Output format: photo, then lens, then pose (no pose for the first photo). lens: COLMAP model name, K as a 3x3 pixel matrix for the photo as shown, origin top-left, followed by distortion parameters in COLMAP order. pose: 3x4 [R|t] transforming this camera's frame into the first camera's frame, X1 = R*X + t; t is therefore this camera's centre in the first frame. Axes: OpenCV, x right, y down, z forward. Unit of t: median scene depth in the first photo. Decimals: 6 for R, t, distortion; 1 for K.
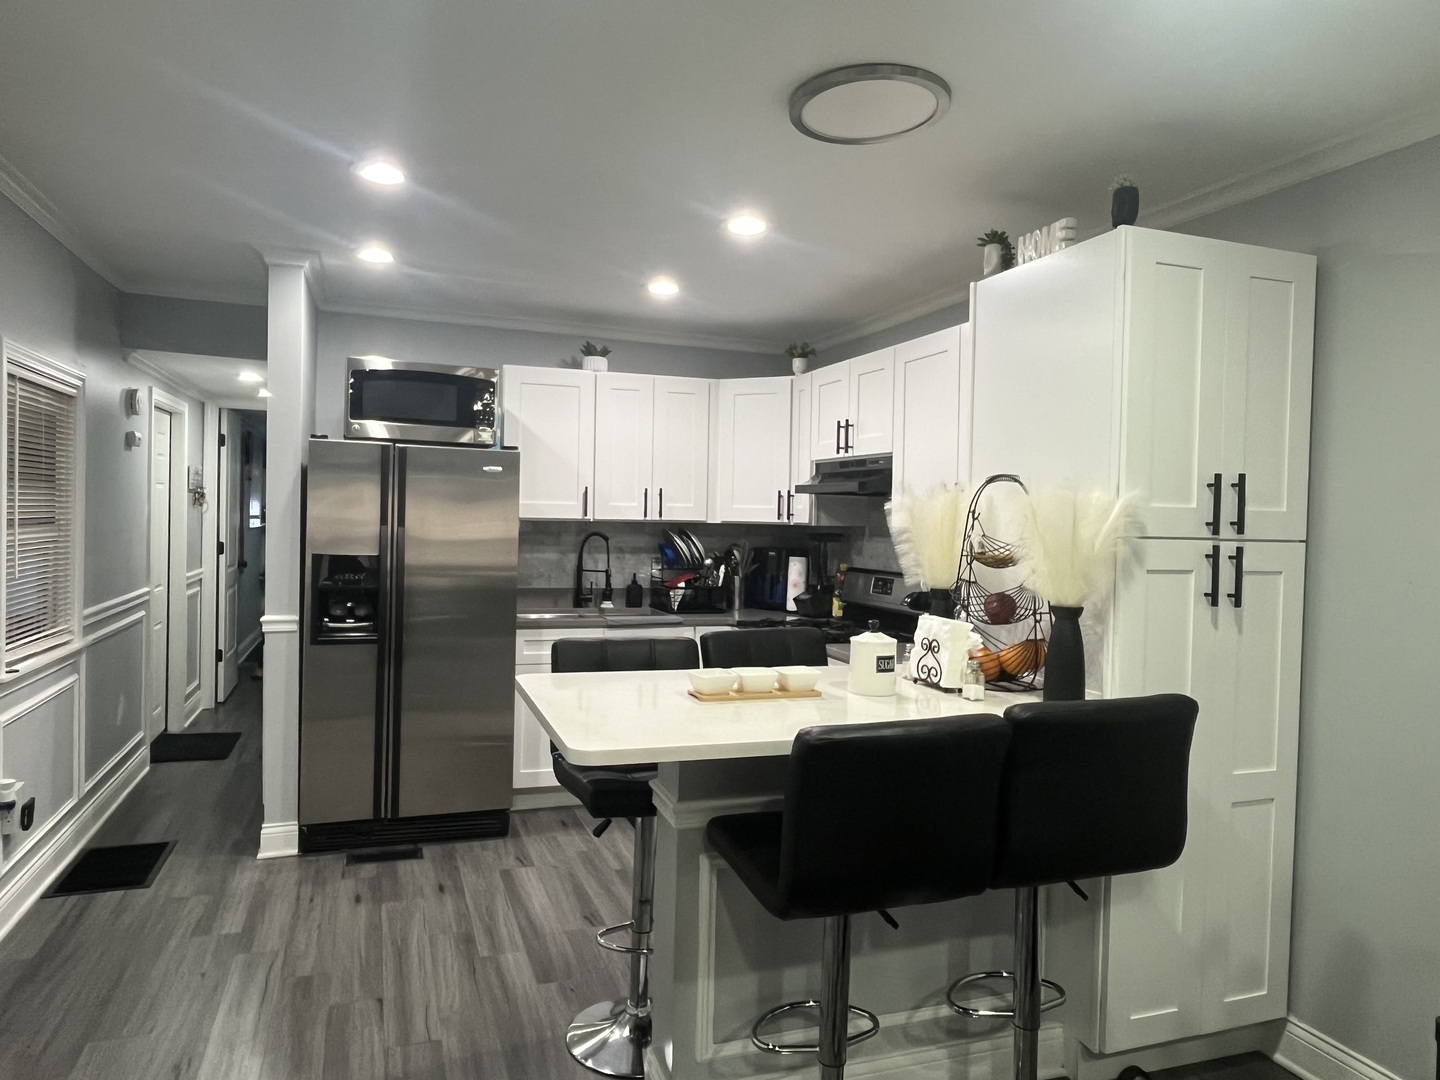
lens RADIAL K [[933.2, 0, 722.9], [0, 933.2, 542.0], [0, 0, 1]] dist [0.000471, 0.004173]
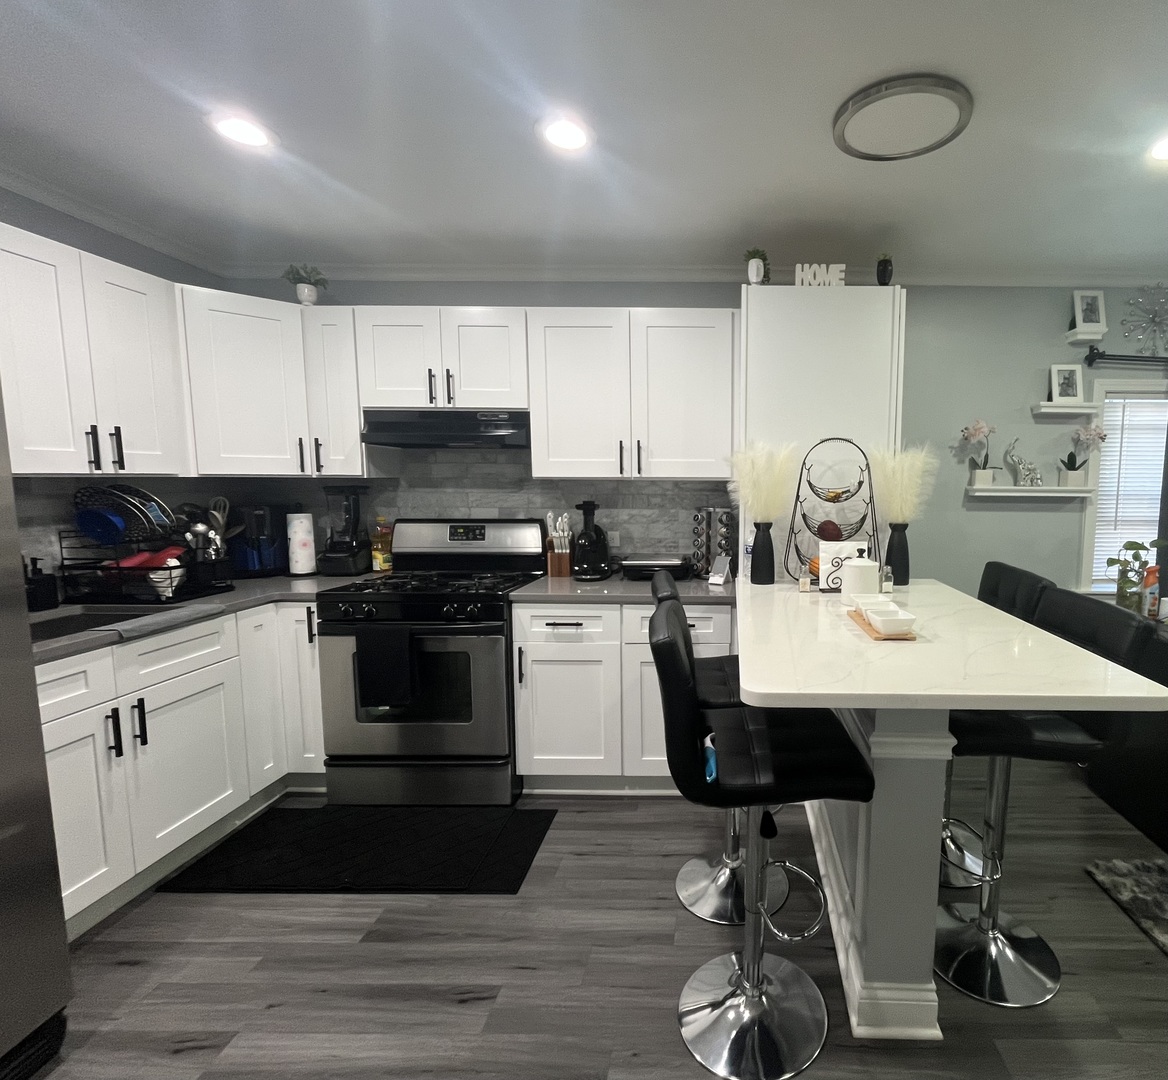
lens RADIAL K [[660.5, 0, 583.8], [0, 660.5, 535.9], [0, 0, 1]] dist [0.020953, 0.000266]
pose [[0.356892, -0.109690, 0.927683, -0.493927], [0.028057, 0.993893, 0.106725, -0.026620], [-0.933724, -0.012062, 0.357790, 0.614284]]
